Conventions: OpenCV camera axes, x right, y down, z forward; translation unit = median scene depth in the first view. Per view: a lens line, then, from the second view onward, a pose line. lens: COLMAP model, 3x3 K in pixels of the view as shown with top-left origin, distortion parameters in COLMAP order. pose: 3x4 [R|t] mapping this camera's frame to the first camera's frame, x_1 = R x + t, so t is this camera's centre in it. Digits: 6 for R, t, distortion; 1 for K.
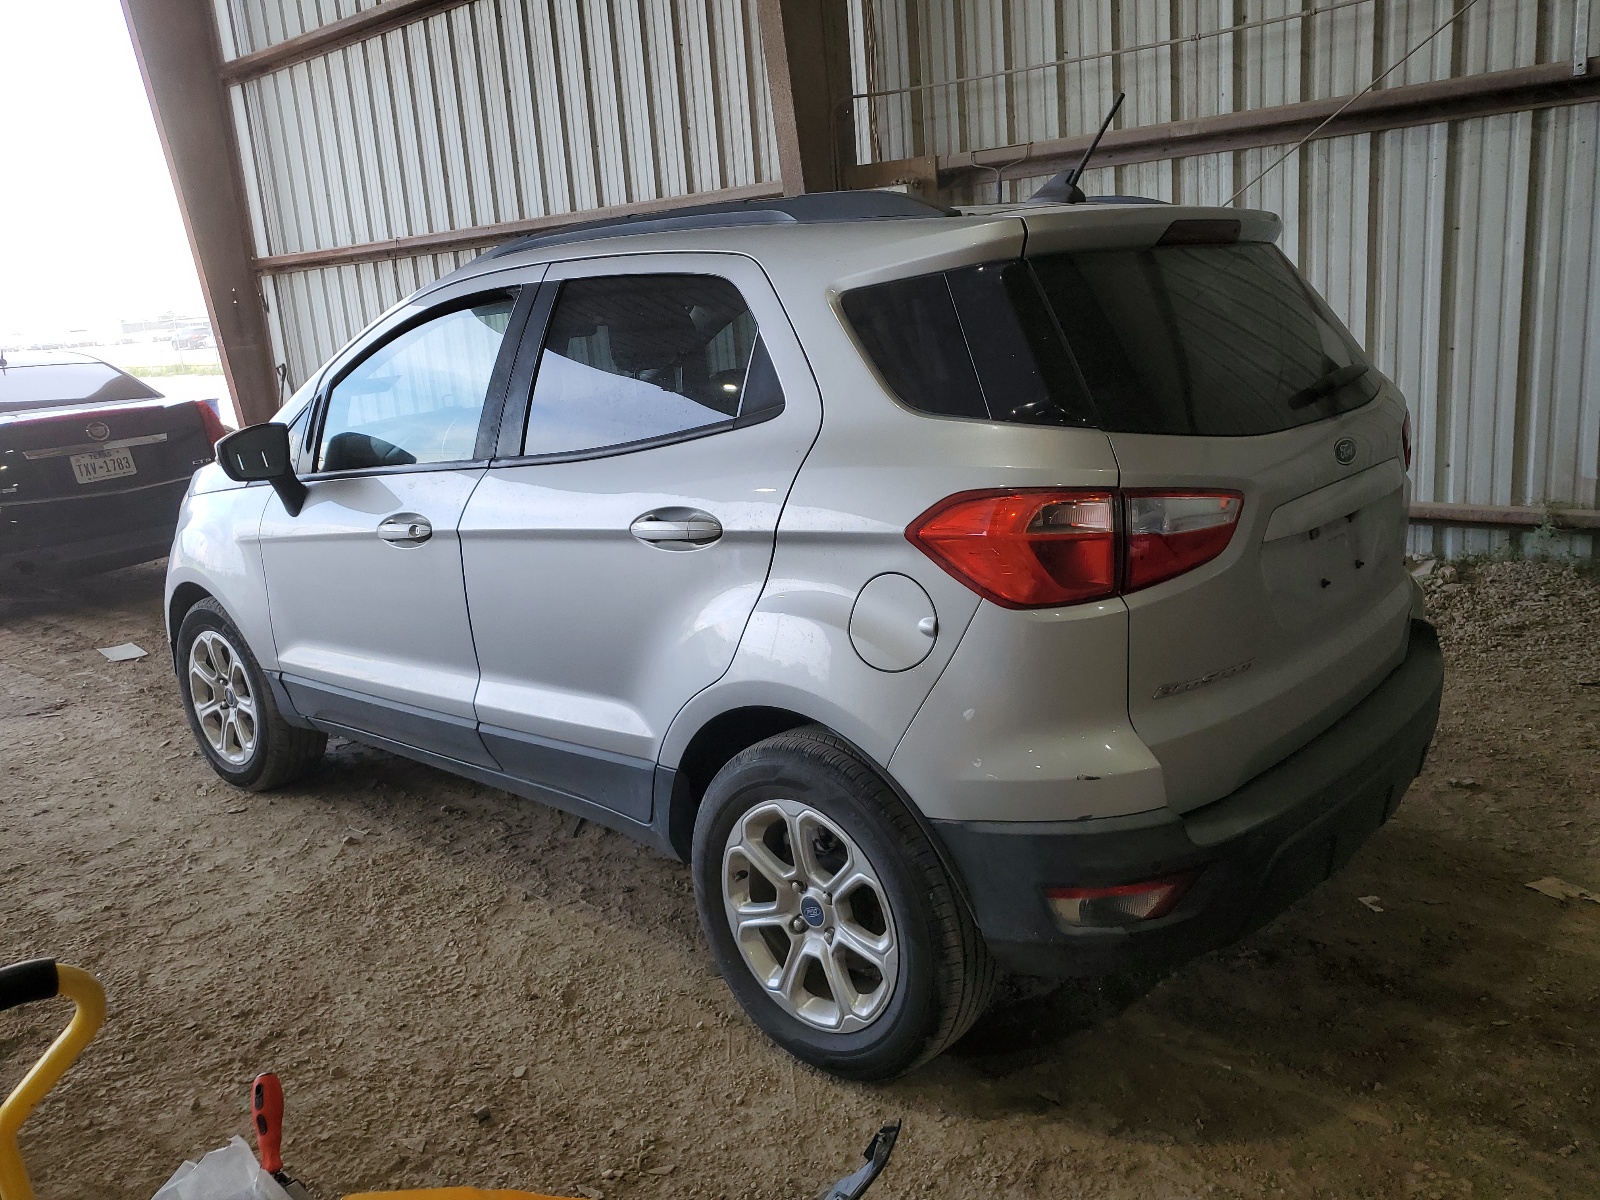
lens RADIAL K [[1284.1, 0, 800.0], [0, 1284.1, 600.0], [0, 0, 1]] dist [0.012131, 0.002826]
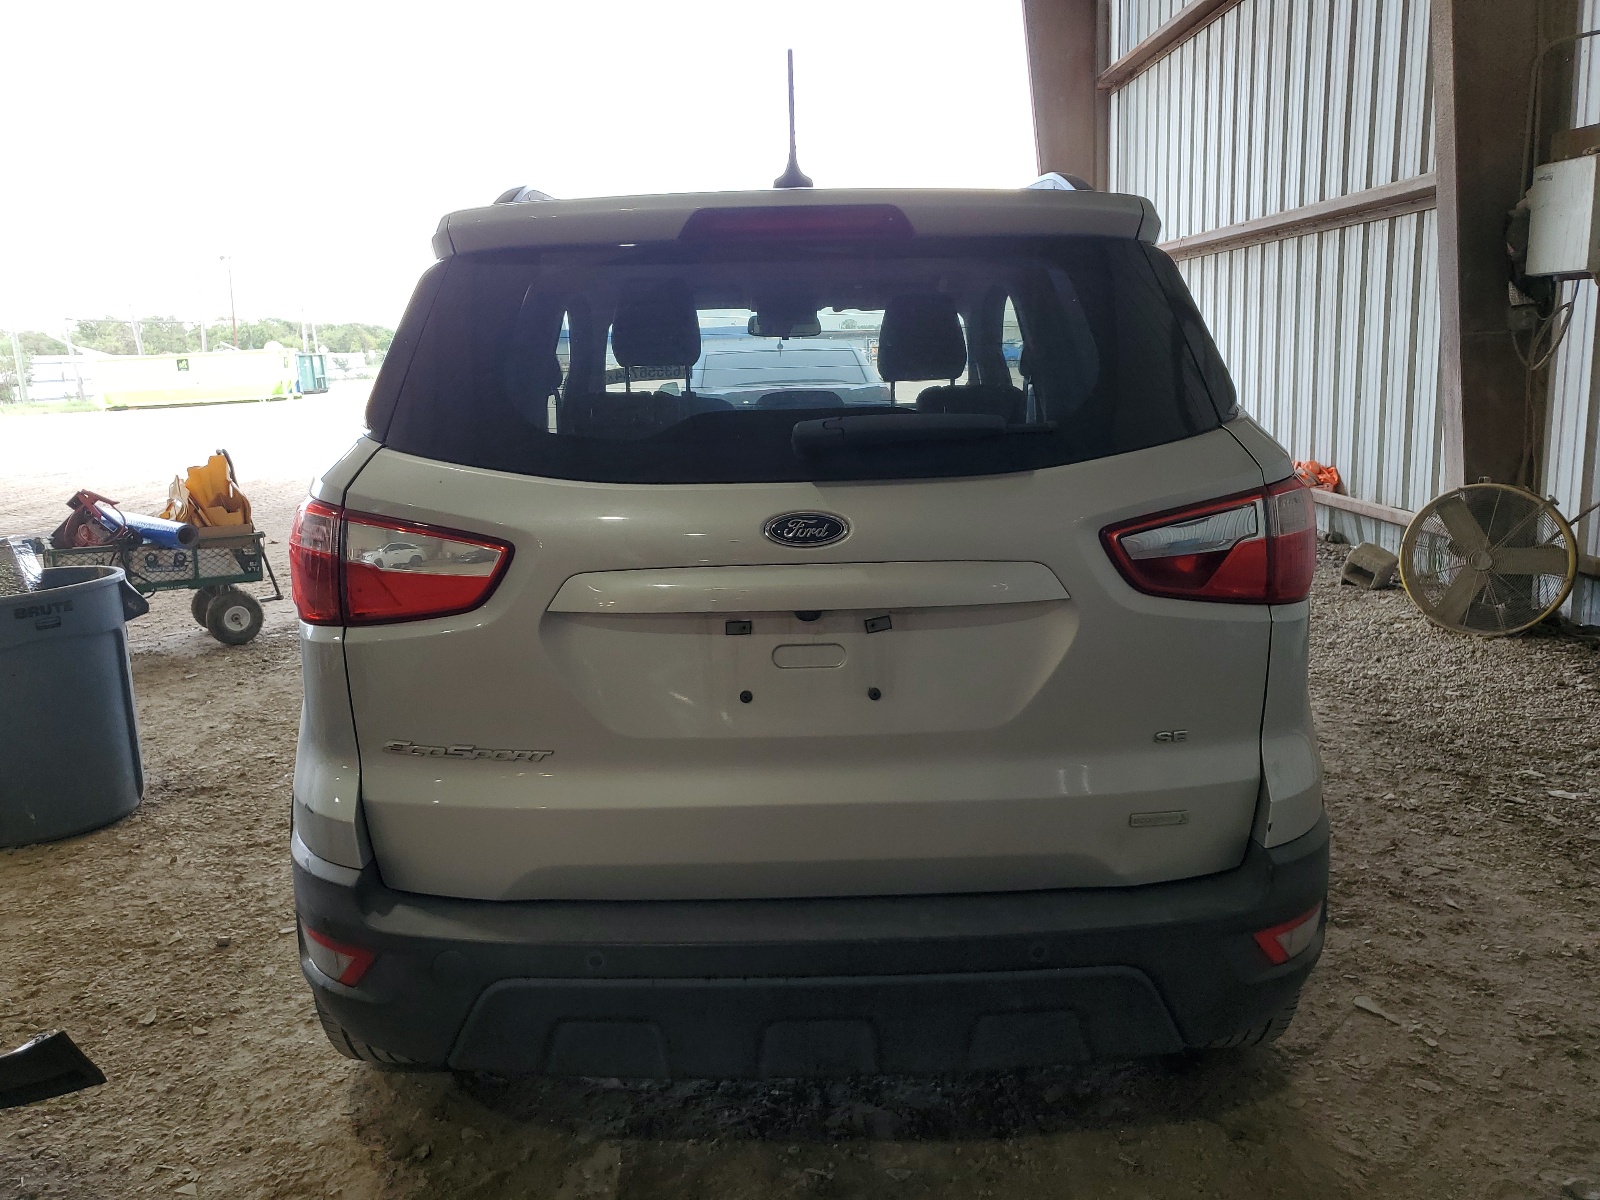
lens RADIAL K [[1317.2, 0, 800.0], [0, 1317.2, 600.0], [0, 0, 1]] dist [0.003149, 0.006390]
pose [[0.638634, 0.191552, -0.745288, 0.383561], [-0.196168, 0.977049, 0.083023, -0.054060], [0.744087, 0.093180, 0.661553, 0.204987]]
